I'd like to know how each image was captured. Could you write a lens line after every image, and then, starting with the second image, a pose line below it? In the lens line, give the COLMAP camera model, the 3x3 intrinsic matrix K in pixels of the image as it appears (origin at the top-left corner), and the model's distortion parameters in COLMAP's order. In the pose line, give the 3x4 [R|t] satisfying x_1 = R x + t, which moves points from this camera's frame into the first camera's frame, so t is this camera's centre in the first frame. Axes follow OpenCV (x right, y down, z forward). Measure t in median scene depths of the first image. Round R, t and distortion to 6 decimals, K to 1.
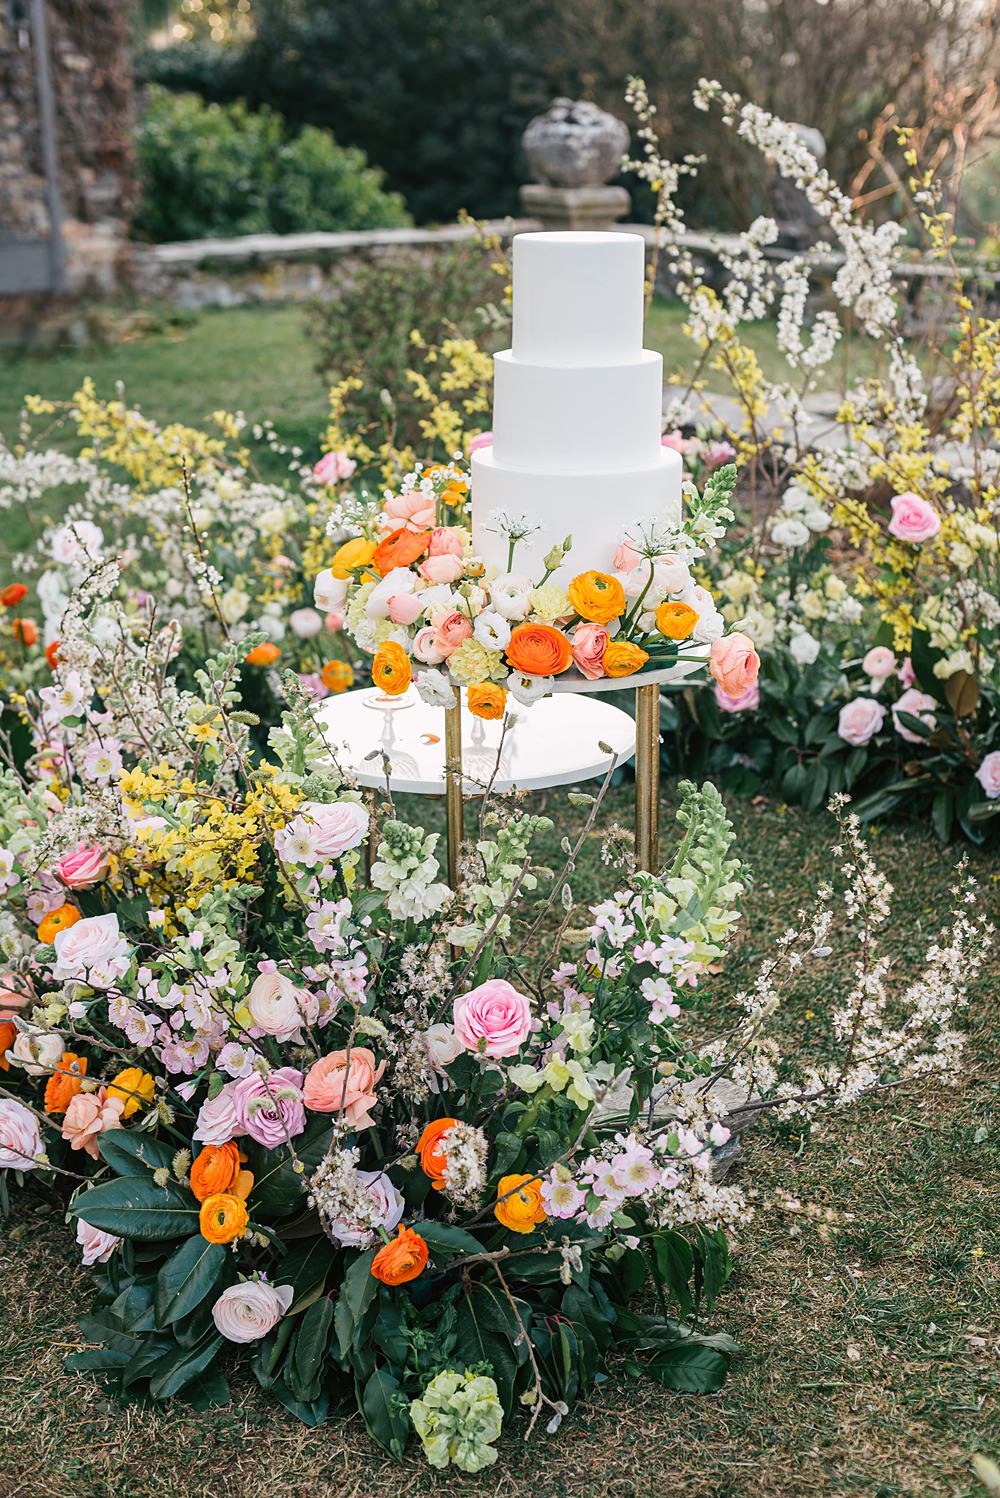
lens RADIAL K [[2193.2, 0, 518.3], [0, 2193.2, 744.2], [0, 0, 1]] dist [-0.024730, 0.046271]
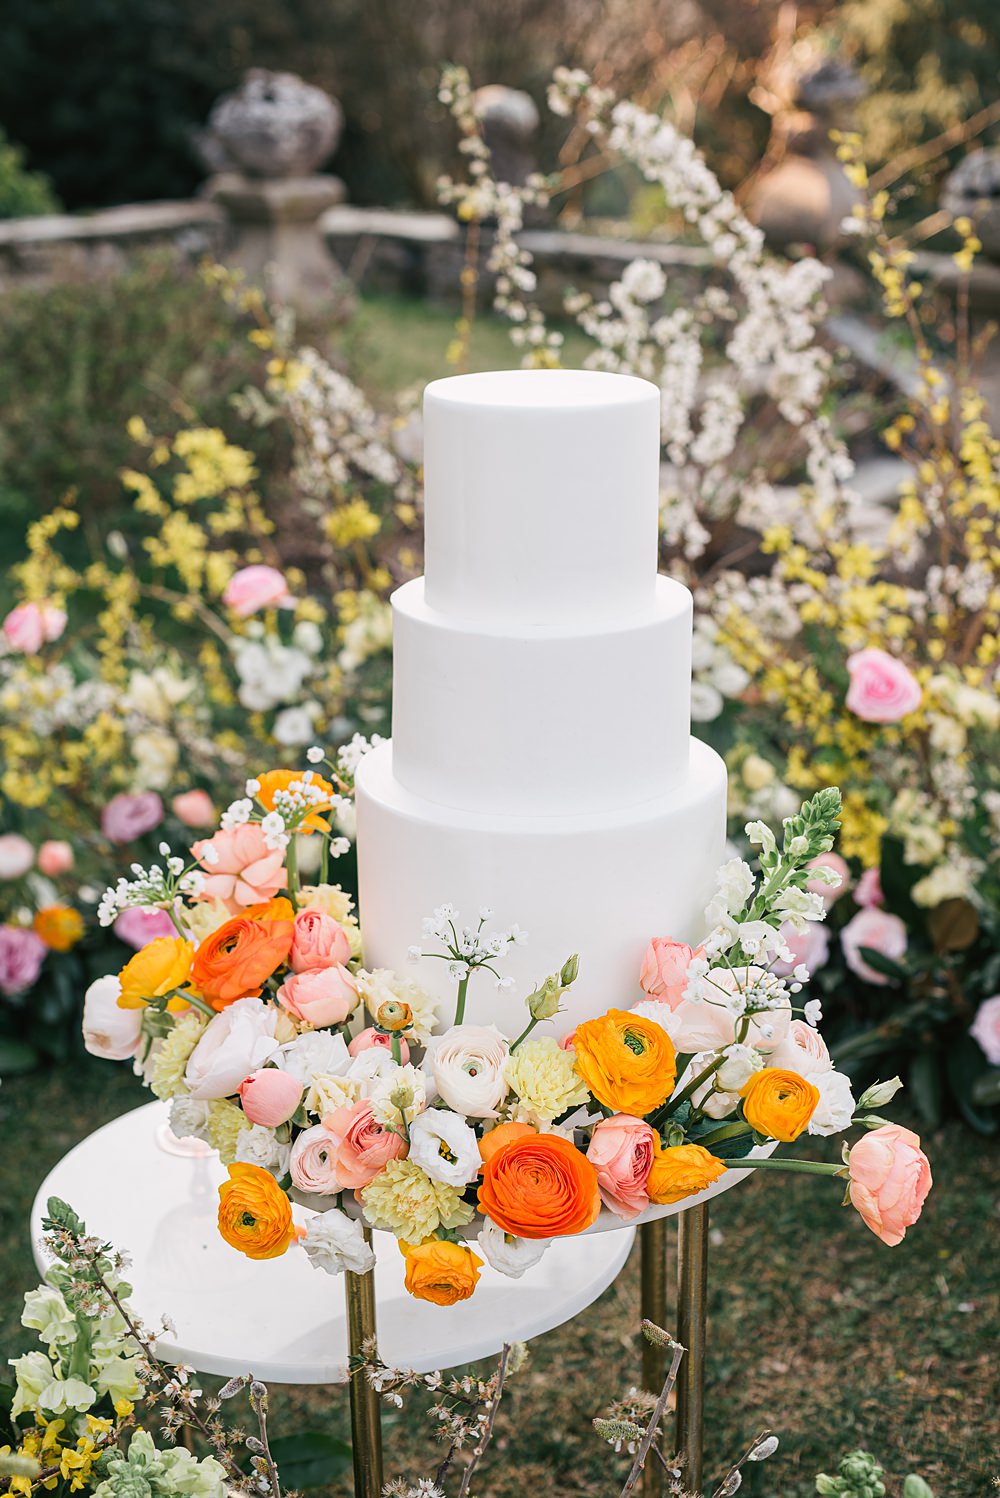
lens RADIAL K [[2184.6, 0, 454.9], [0, 2184.6, 770.5], [0, 0, 1]] dist [-0.110975, 0.151809]
pose [[0.989546, -0.058684, 0.131736, -0.049247], [0.053740, 0.997722, 0.040780, -0.109562], [-0.133829, -0.033274, 0.990446, 0.313205]]
